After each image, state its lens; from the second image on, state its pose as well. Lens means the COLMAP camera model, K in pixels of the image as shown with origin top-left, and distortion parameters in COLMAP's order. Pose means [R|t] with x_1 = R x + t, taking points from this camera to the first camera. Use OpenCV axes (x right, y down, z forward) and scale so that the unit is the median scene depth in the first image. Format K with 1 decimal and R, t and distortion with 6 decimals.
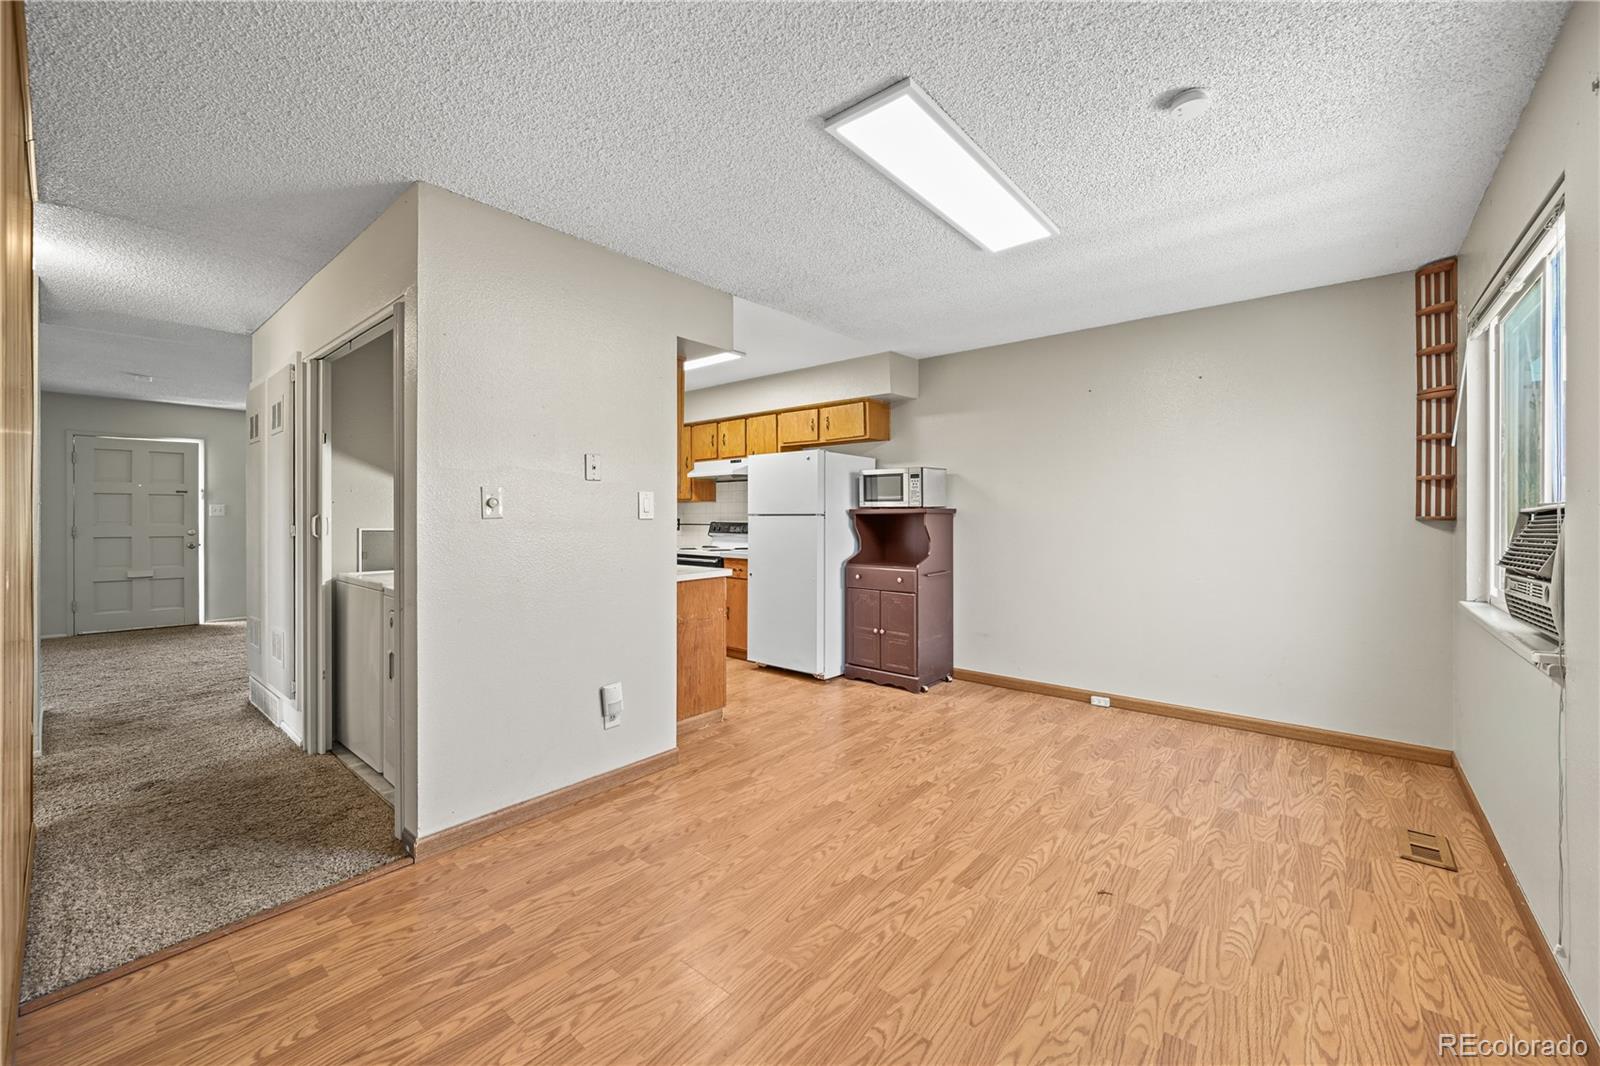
lens RADIAL K [[633.7, 0, 797.0], [0, 633.7, 539.9], [0, 0, 1]] dist [0.000012, 0.000312]
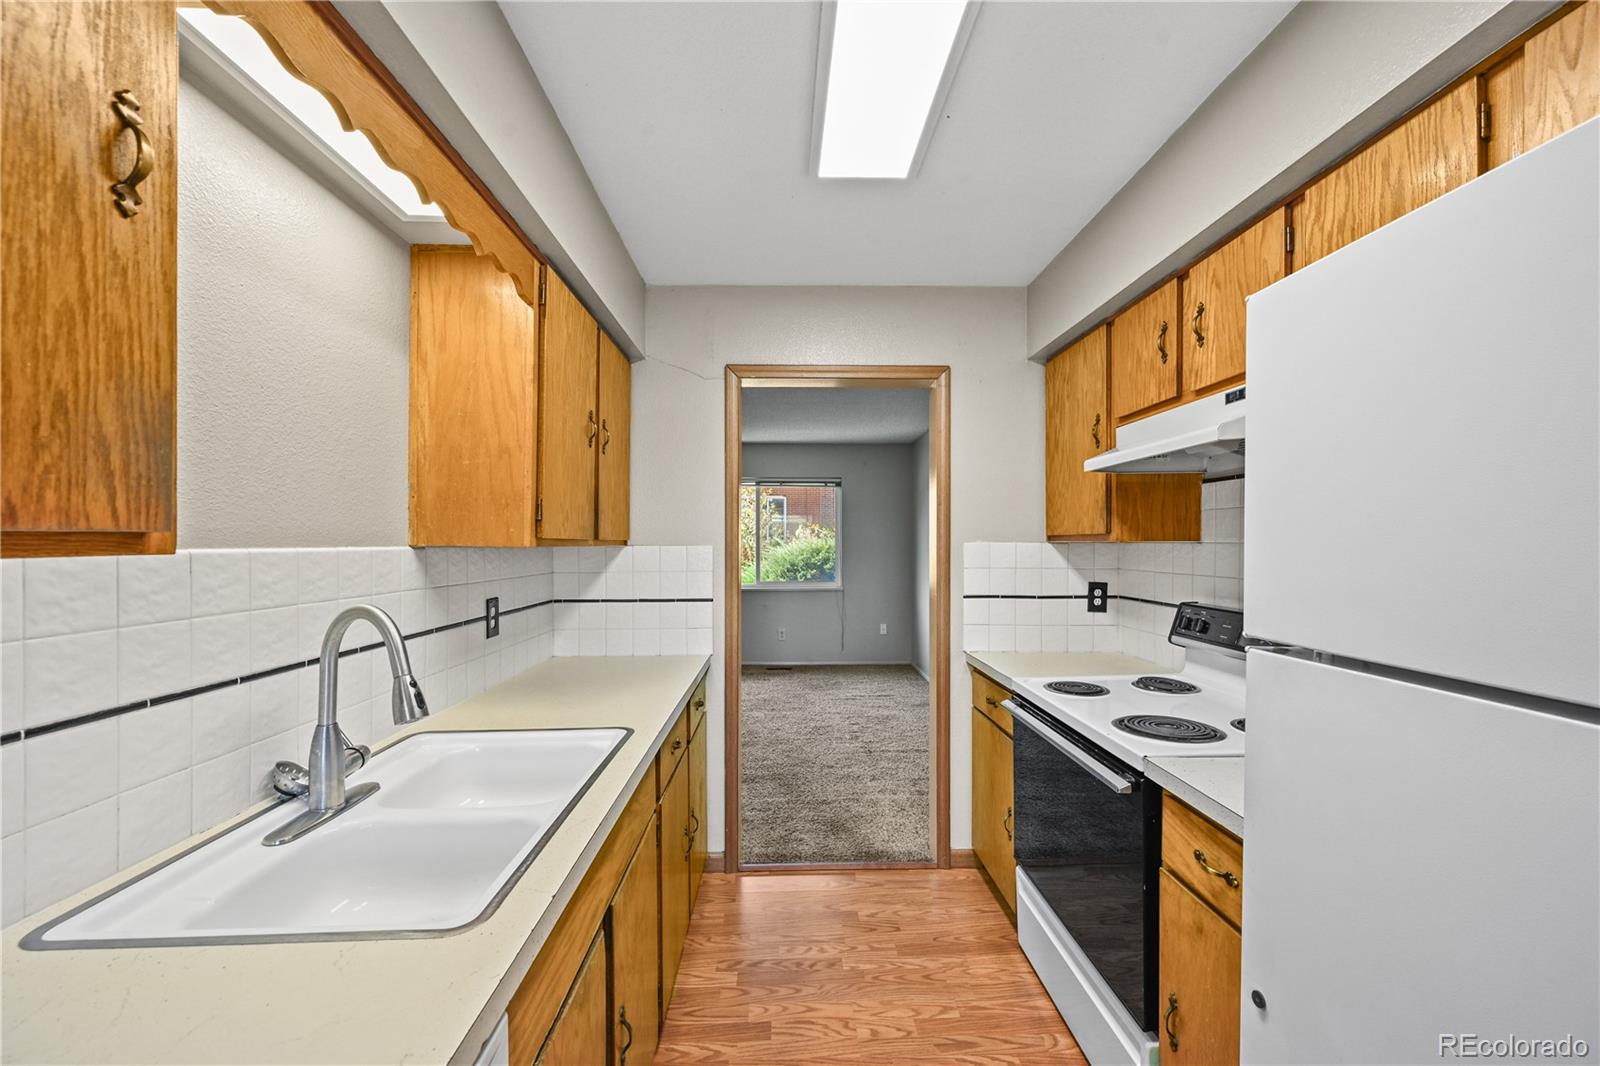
lens RADIAL K [[633.7, 0, 797.0], [0, 633.7, 539.9], [0, 0, 1]] dist [0.000012, 0.000312]
pose [[0.671345, 0.002101, -0.741142, -0.074484], [-0.029145, 0.999297, -0.023567, -0.141563], [0.740572, 0.037422, 0.670934, 1.876545]]
